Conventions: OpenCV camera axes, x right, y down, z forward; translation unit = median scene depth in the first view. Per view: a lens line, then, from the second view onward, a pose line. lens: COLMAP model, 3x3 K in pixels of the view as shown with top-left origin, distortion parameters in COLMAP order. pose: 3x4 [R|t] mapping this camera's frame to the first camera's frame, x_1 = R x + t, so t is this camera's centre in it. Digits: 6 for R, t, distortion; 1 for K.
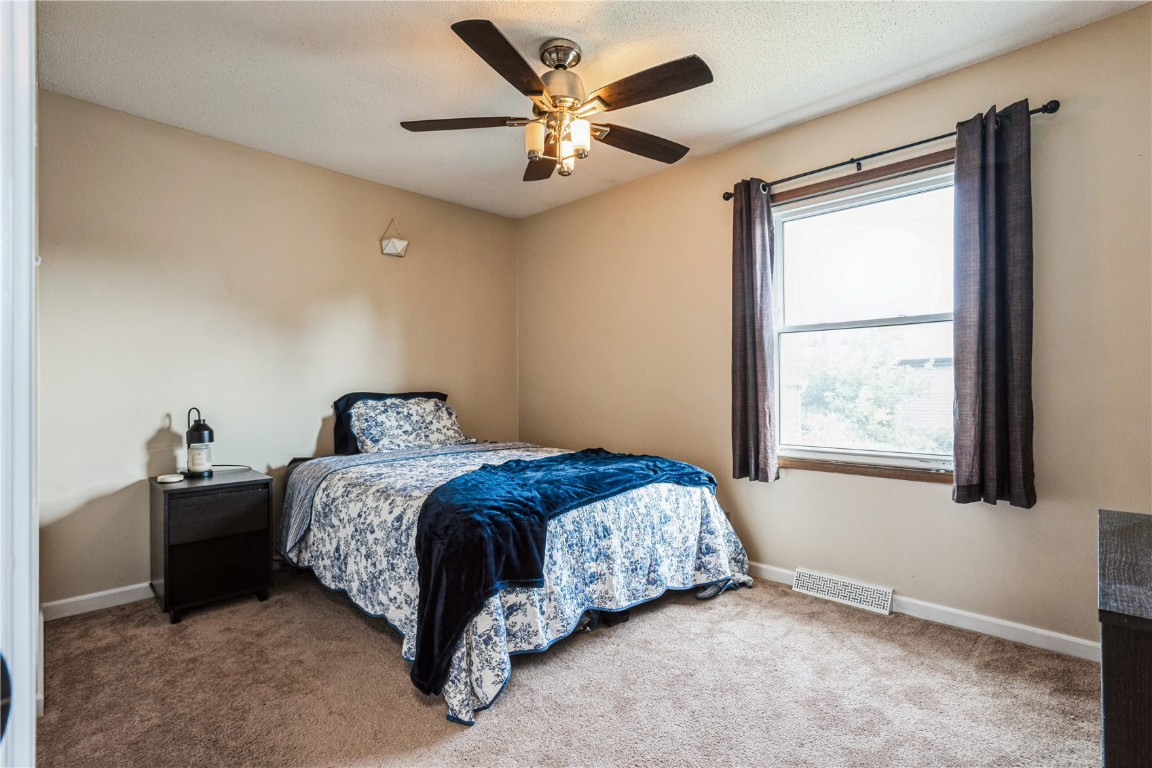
lens RADIAL K [[544.1, 0, 576.0], [0, 544.1, 384.0], [0, 0, 1]] dist [-0.034492, 0.001506]
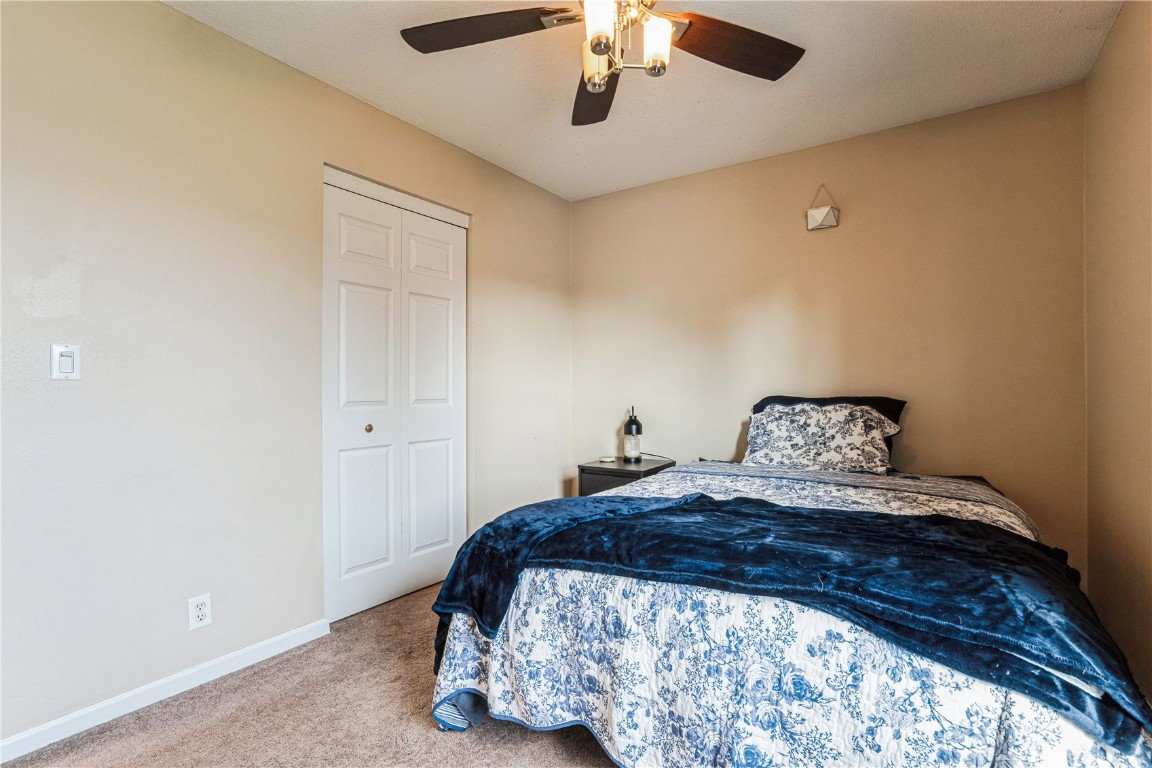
lens RADIAL K [[524.5, 0, 576.0], [0, 524.5, 384.0], [0, 0, 1]] dist [-0.017132, 0.000304]
pose [[0.177589, -0.005611, -0.984089, 0.565360], [0.010888, 0.999934, -0.003737, -0.006870], [0.984045, -0.010051, 0.177638, 0.748895]]
